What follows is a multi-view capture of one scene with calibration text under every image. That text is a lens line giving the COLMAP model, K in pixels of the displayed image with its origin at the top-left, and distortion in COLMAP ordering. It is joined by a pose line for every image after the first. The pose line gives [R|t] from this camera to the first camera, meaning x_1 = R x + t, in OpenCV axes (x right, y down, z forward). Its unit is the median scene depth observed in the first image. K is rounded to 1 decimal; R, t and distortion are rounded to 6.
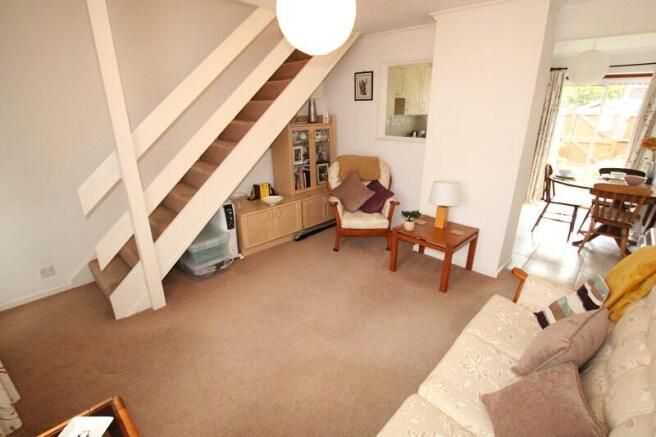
lens RADIAL K [[313.7, 0, 330.0], [0, 313.7, 224.5], [0, 0, 1]] dist [-0.028317, 0.001121]
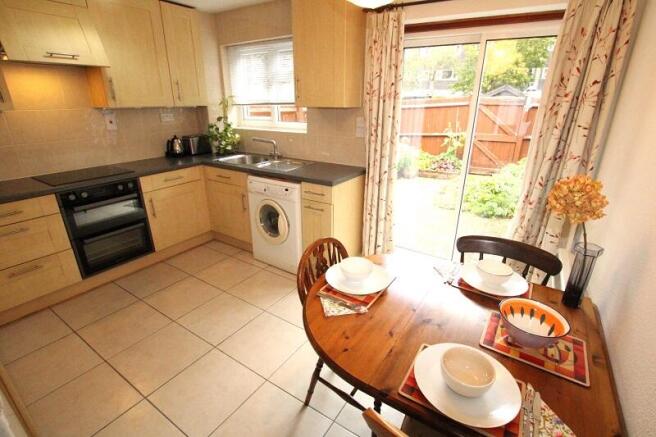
lens RADIAL K [[313.7, 0, 331.9], [0, 313.7, 219.5], [0, 0, 1]] dist [-0.028317, 0.001121]
pose [[0.983417, -0.059608, 0.171285, 0.420085], [0.057912, 0.998211, 0.014885, -0.143145], [-0.171866, -0.004719, 0.985109, 0.406615]]
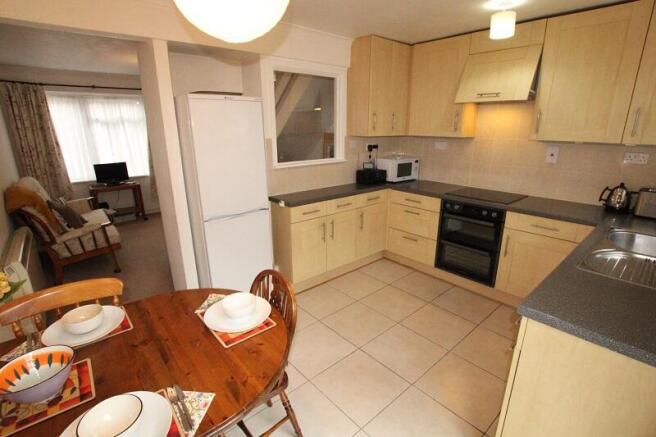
lens RADIAL K [[313.7, 0, 327.9], [0, 313.7, 217.2], [0, 0, 1]] dist [-0.028317, 0.001121]
pose [[-0.087663, 0.281616, -0.955514, 0.642014], [-0.346216, 0.890797, 0.294305, -0.237696], [0.934050, 0.356614, 0.019410, 0.637535]]
